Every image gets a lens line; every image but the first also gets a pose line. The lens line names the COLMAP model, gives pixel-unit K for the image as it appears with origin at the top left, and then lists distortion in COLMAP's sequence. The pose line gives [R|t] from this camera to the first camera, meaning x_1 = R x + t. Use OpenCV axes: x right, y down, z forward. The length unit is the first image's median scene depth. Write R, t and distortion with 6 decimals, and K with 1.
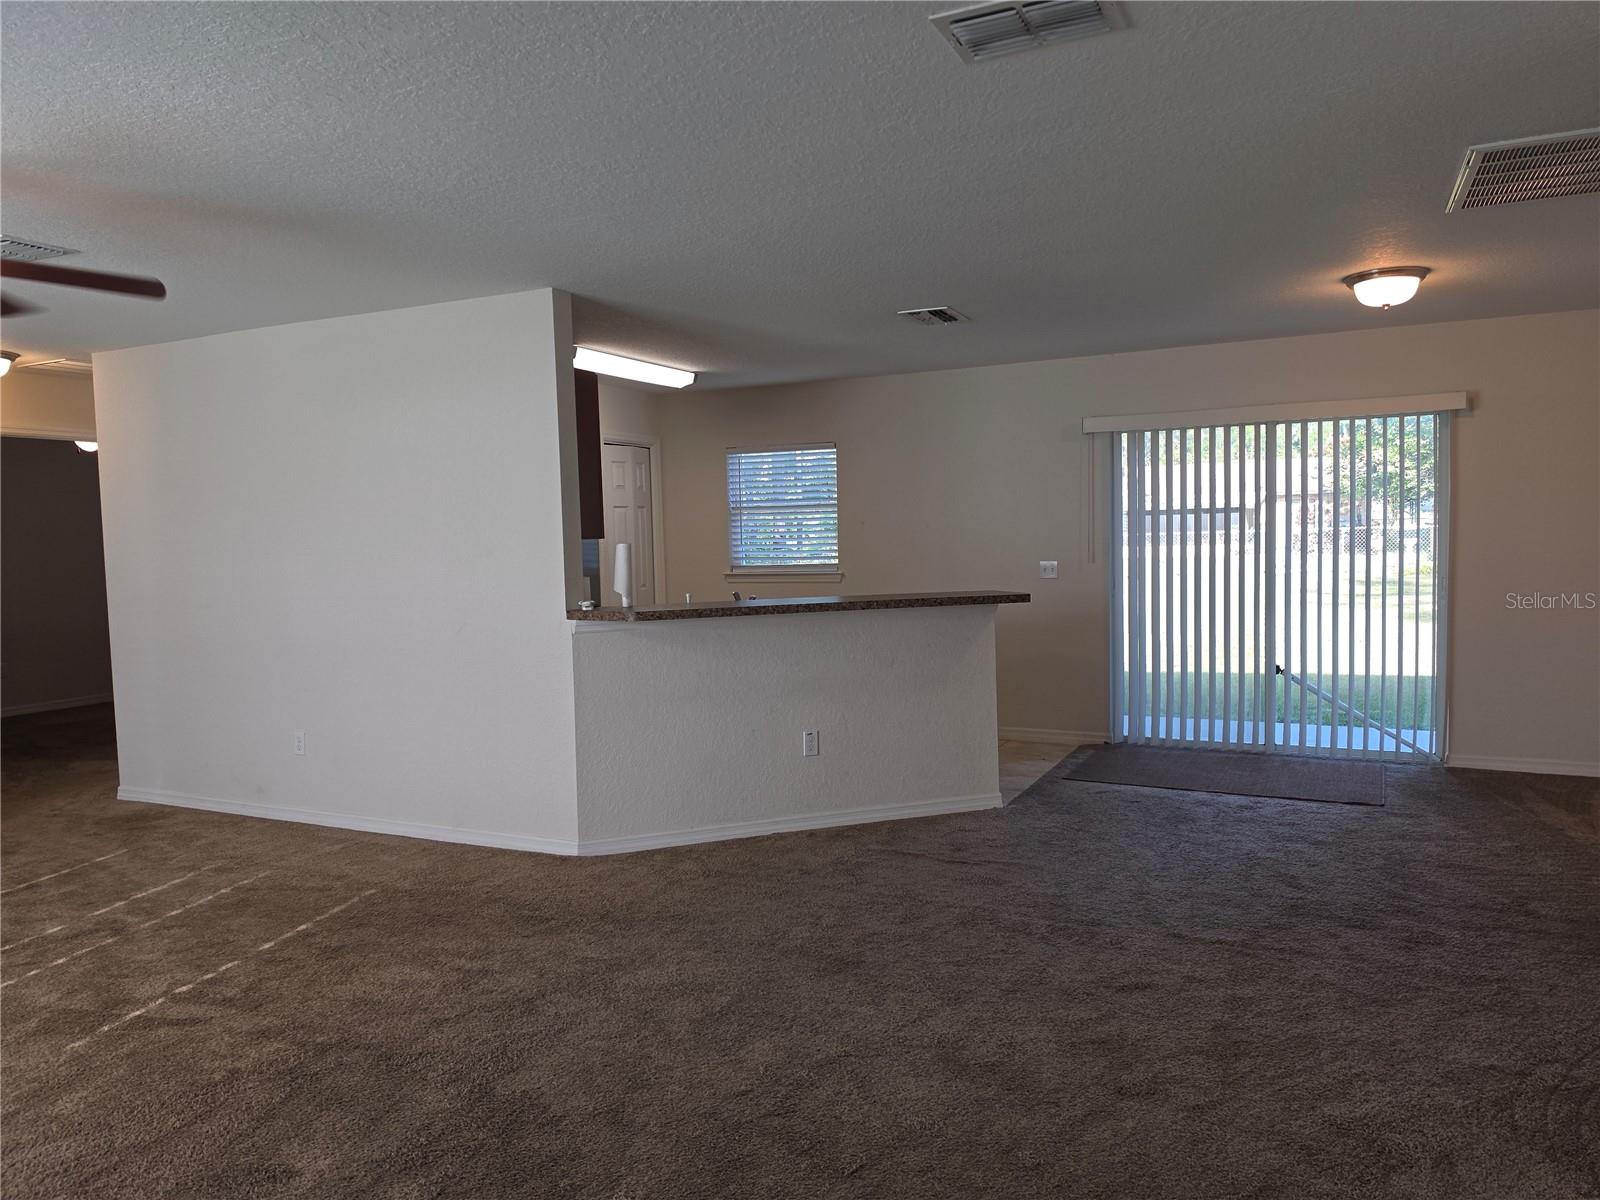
lens RADIAL K [[1133.6, 0, 799.0], [0, 1133.6, 603.7], [0, 0, 1]] dist [0.064633, -0.062401]
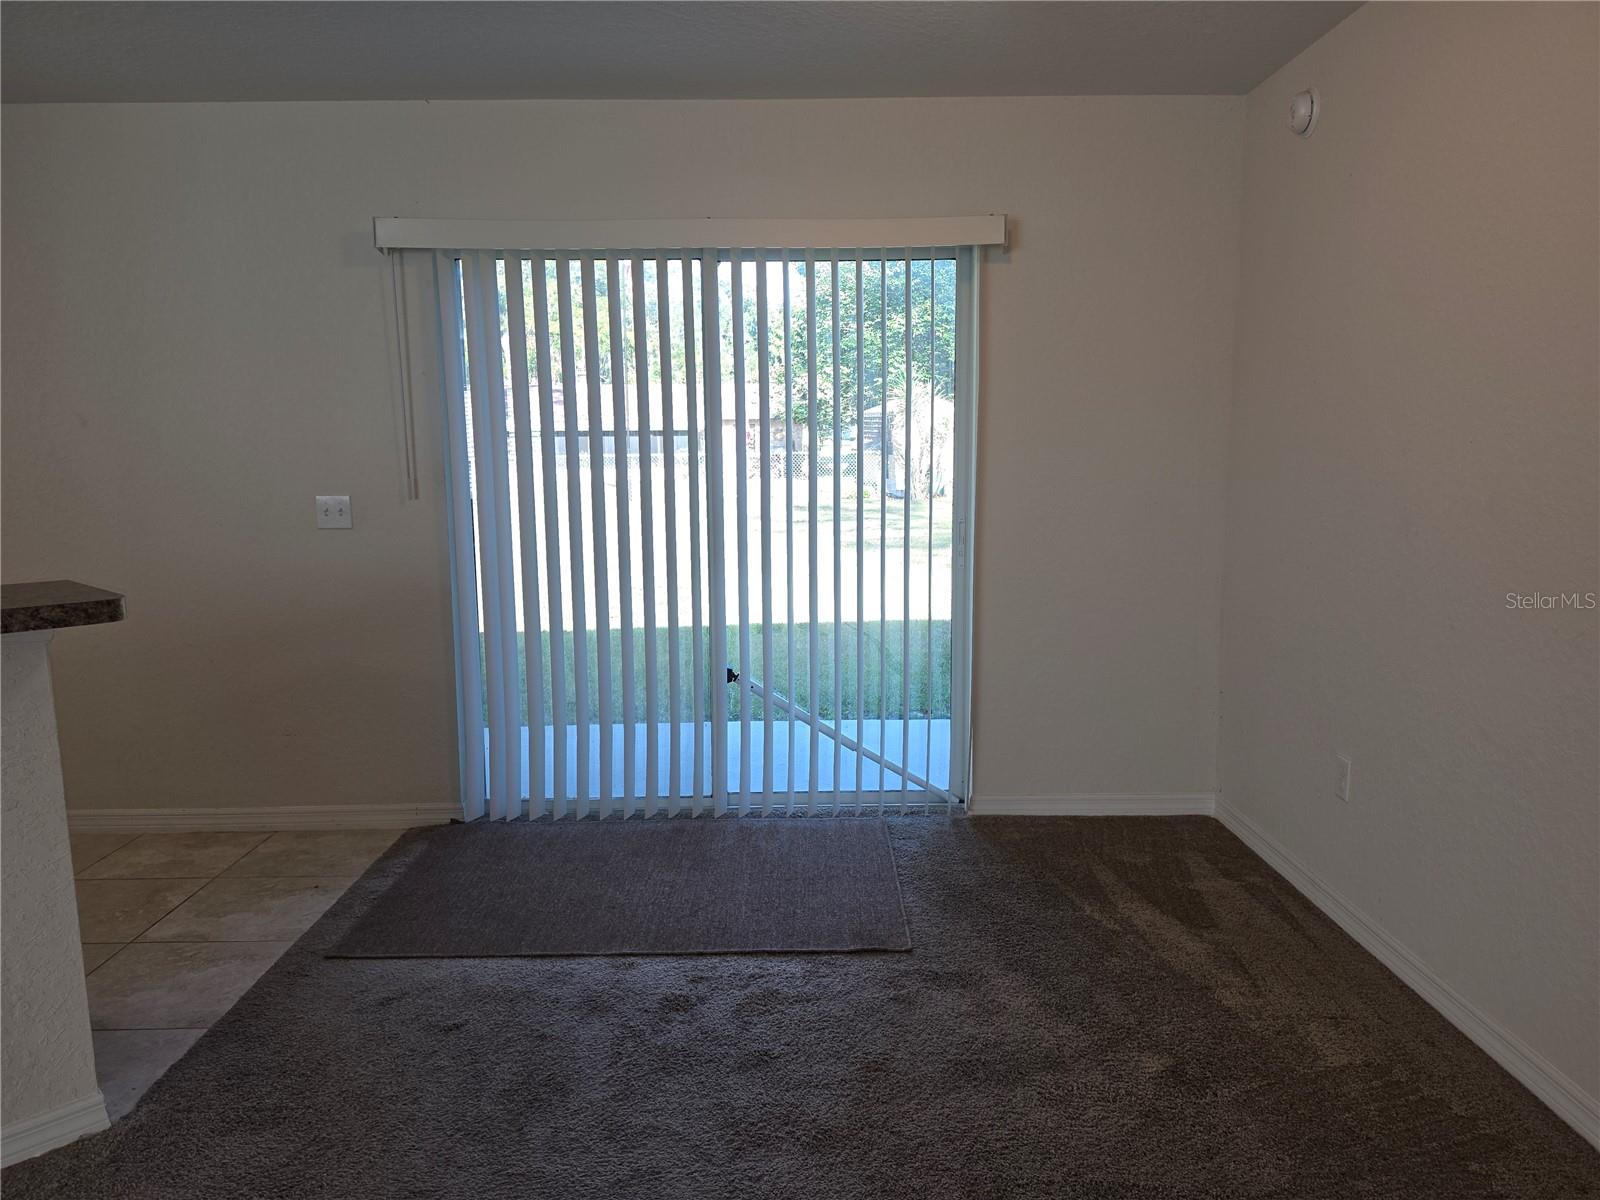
lens RADIAL K [[1095.0, 0, 805.6], [0, 1095.0, 574.3], [0, 0, 1]] dist [0.077647, -0.126999]
pose [[0.891905, -0.039306, 0.450512, 0.215920], [0.019630, 0.998642, 0.048266, -0.026259], [-0.451797, -0.034205, 0.891465, 0.517258]]
